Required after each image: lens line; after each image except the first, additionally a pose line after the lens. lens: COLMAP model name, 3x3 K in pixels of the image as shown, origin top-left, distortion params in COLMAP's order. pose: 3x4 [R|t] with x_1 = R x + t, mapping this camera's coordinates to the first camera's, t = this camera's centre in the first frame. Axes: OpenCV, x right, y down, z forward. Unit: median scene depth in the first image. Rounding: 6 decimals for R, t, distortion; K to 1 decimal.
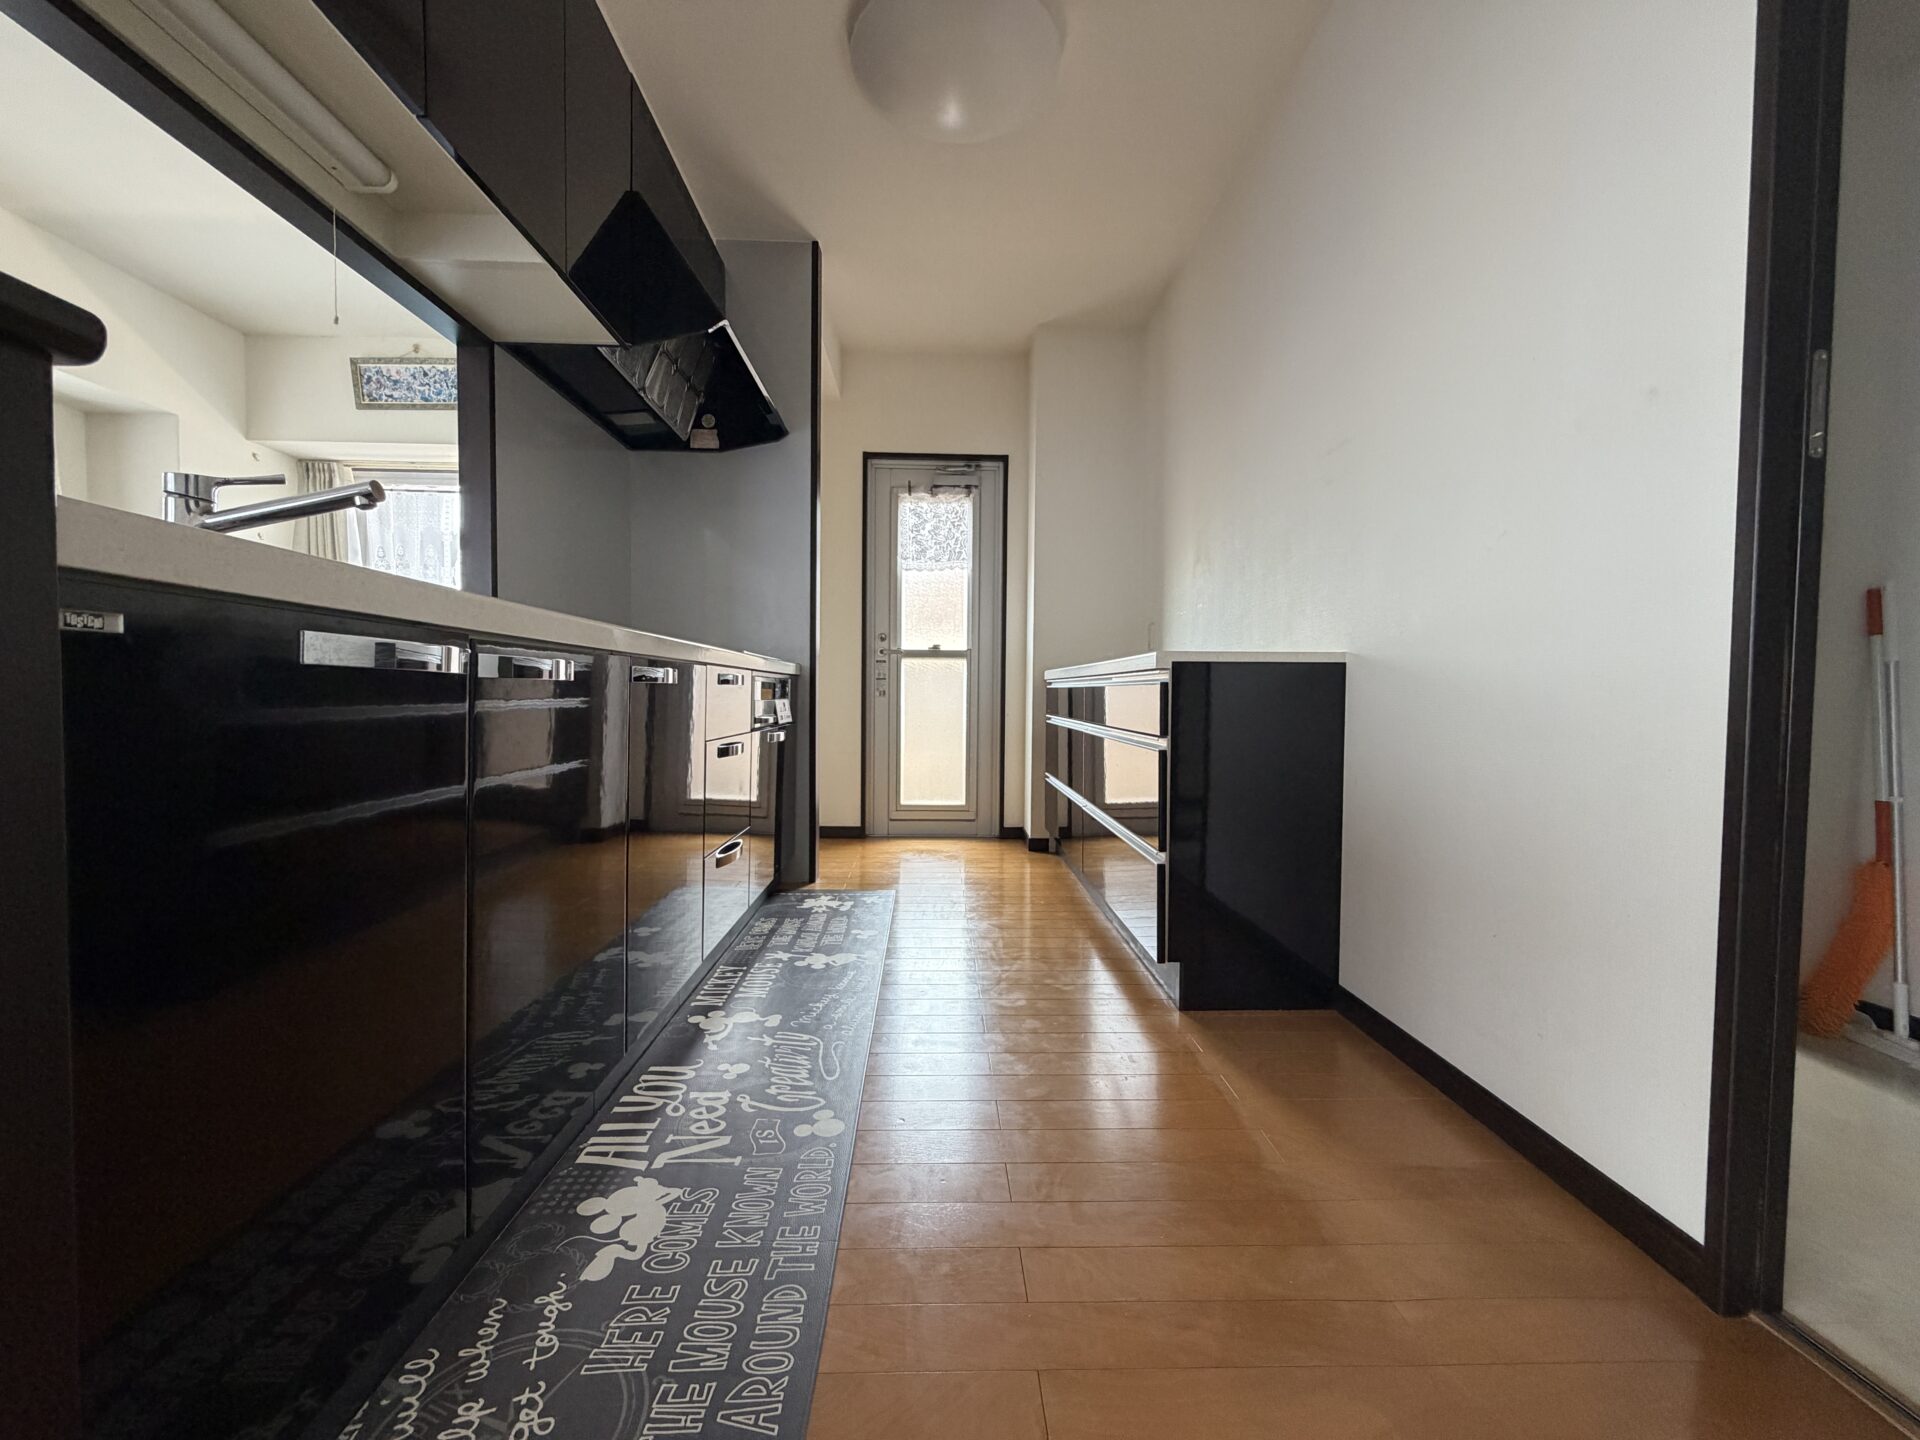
lens RADIAL K [[767.4, 0, 959.1], [0, 767.4, 719.8], [0, 0, 1]] dist [0.000690, 0.000137]
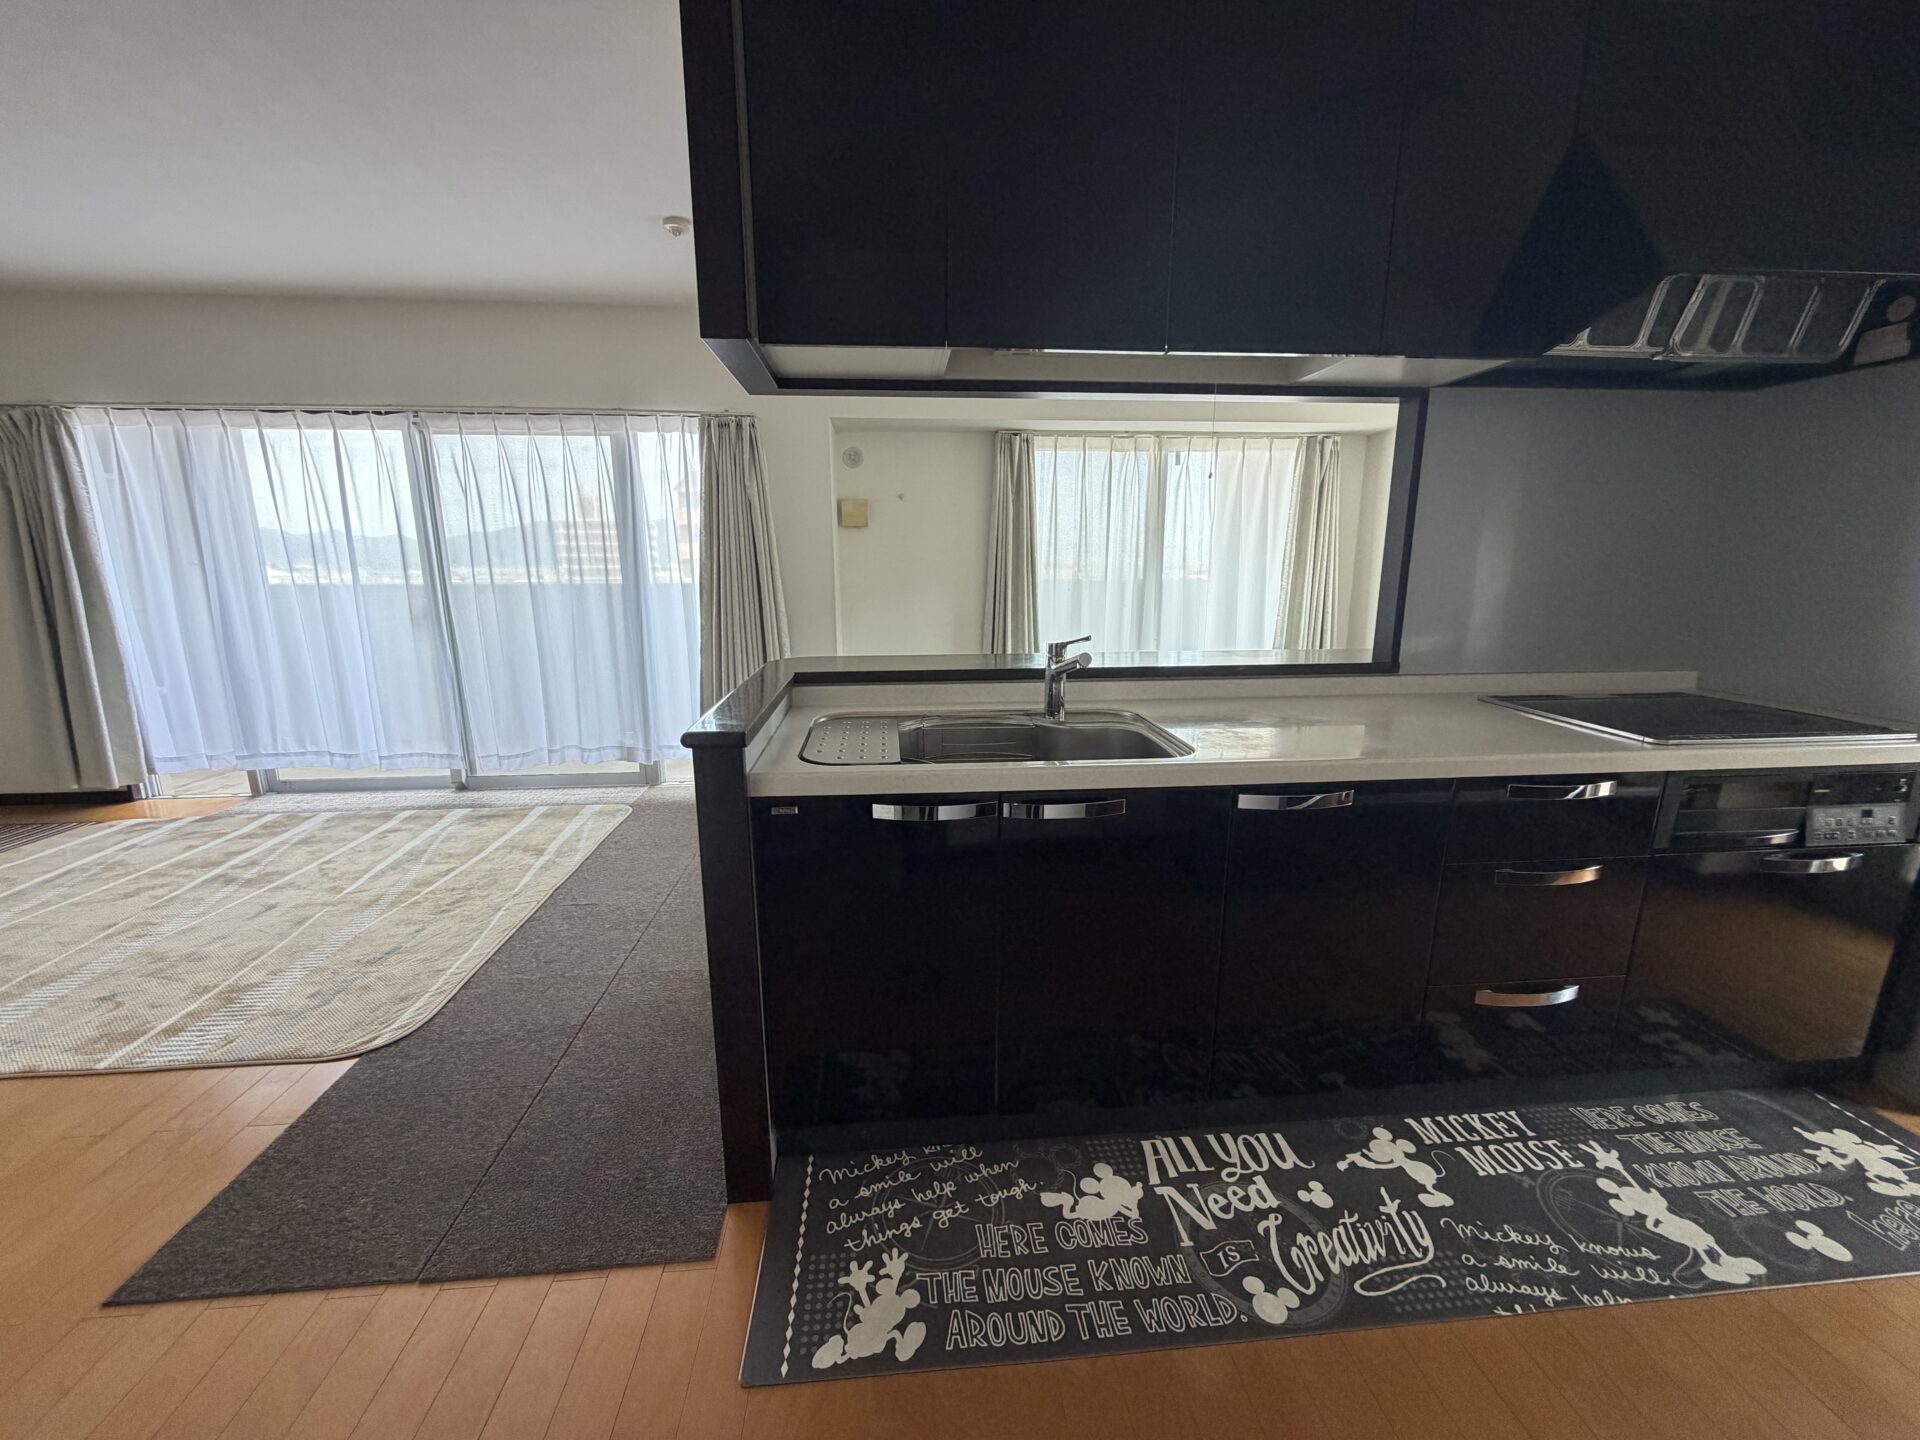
lens RADIAL K [[767.4, 0, 954.7], [0, 767.4, 714.8], [0, 0, 1]] dist [0.000690, 0.000137]
pose [[0.047764, 0.184435, -0.981683, 0.650900], [-0.025766, 0.982706, 0.183374, -0.391251], [0.998526, 0.016536, 0.051690, 0.552662]]
